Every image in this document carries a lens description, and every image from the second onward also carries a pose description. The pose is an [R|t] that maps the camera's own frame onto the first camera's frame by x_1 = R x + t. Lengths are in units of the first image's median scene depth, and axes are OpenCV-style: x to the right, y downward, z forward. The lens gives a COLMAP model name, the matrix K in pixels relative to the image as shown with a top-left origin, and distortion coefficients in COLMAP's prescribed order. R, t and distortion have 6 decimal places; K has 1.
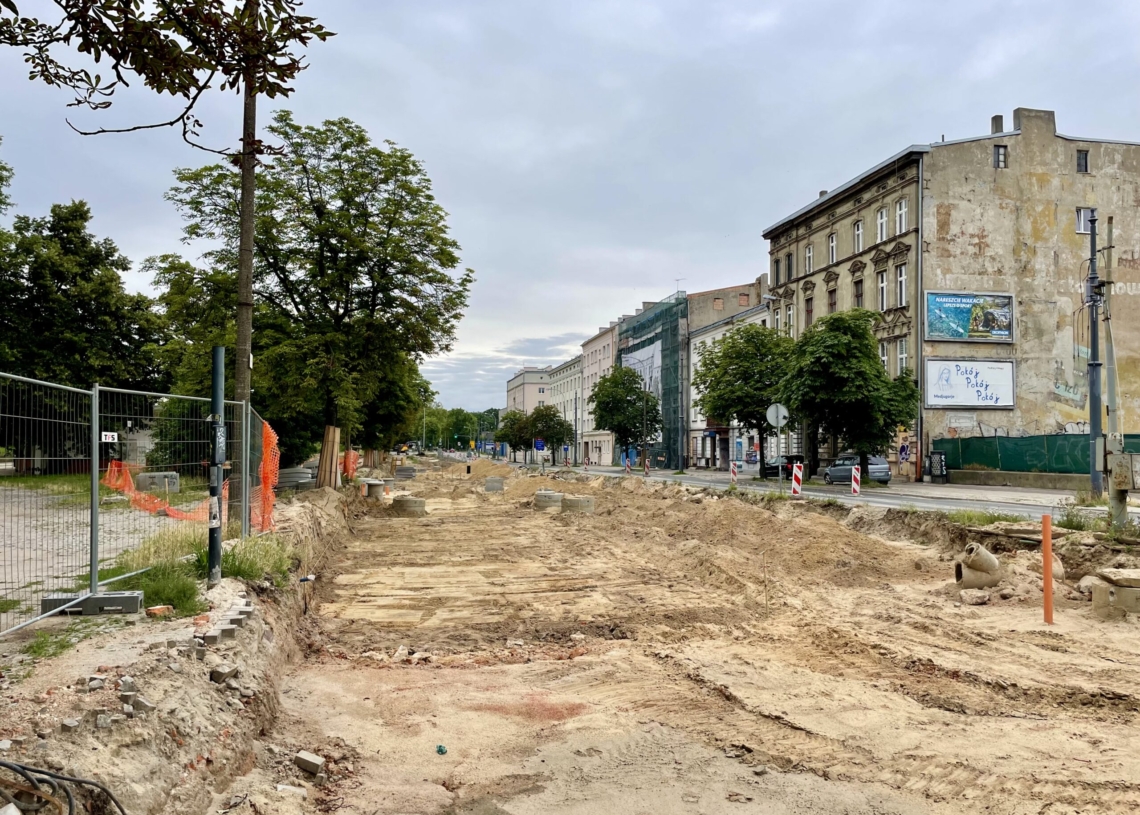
lens RADIAL K [[857.0, 0, 574.3], [0, 857.0, 390.5], [0, 0, 1]] dist [0.098305, -0.120512]
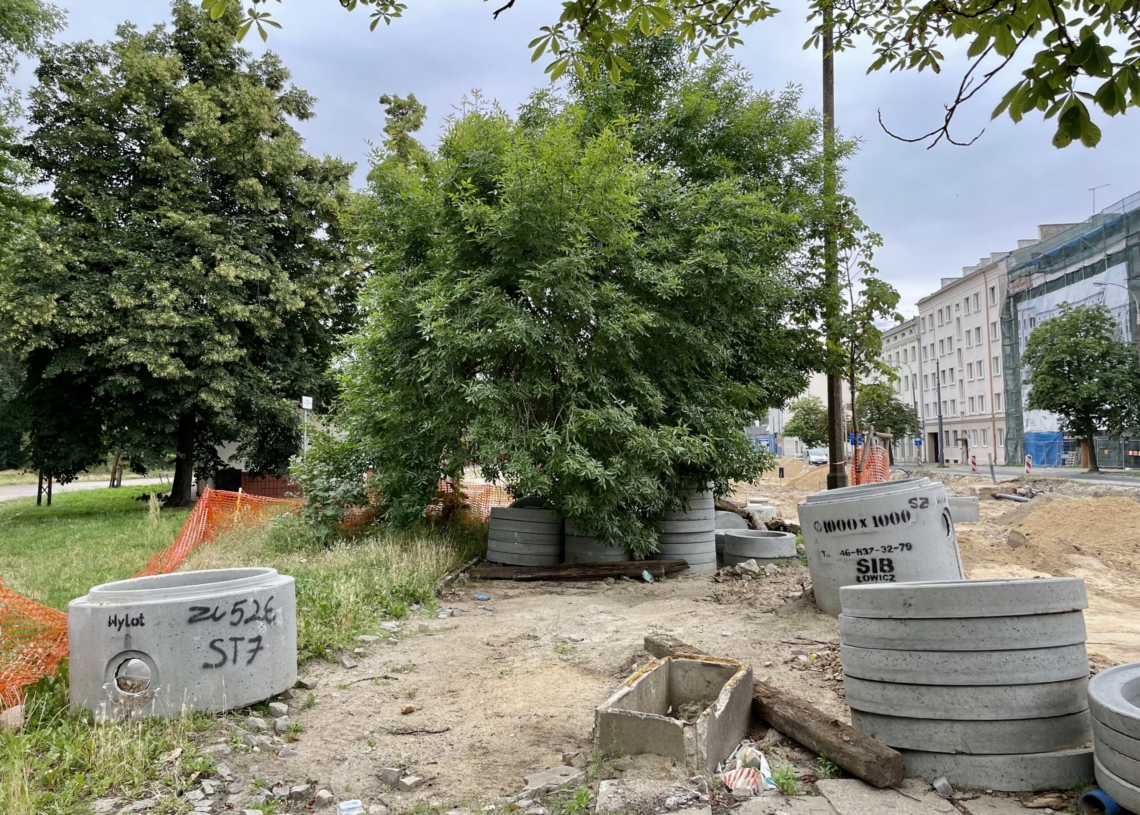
lens RADIAL K [[857.0, 0, 574.3], [0, 857.0, 390.5], [0, 0, 1]] dist [0.098305, -0.120512]
pose [[0.962616, -0.042137, -0.267571, -0.196505], [0.042645, 0.999083, -0.003918, 0.031996], [0.267490, -0.007639, 0.963530, 0.471758]]
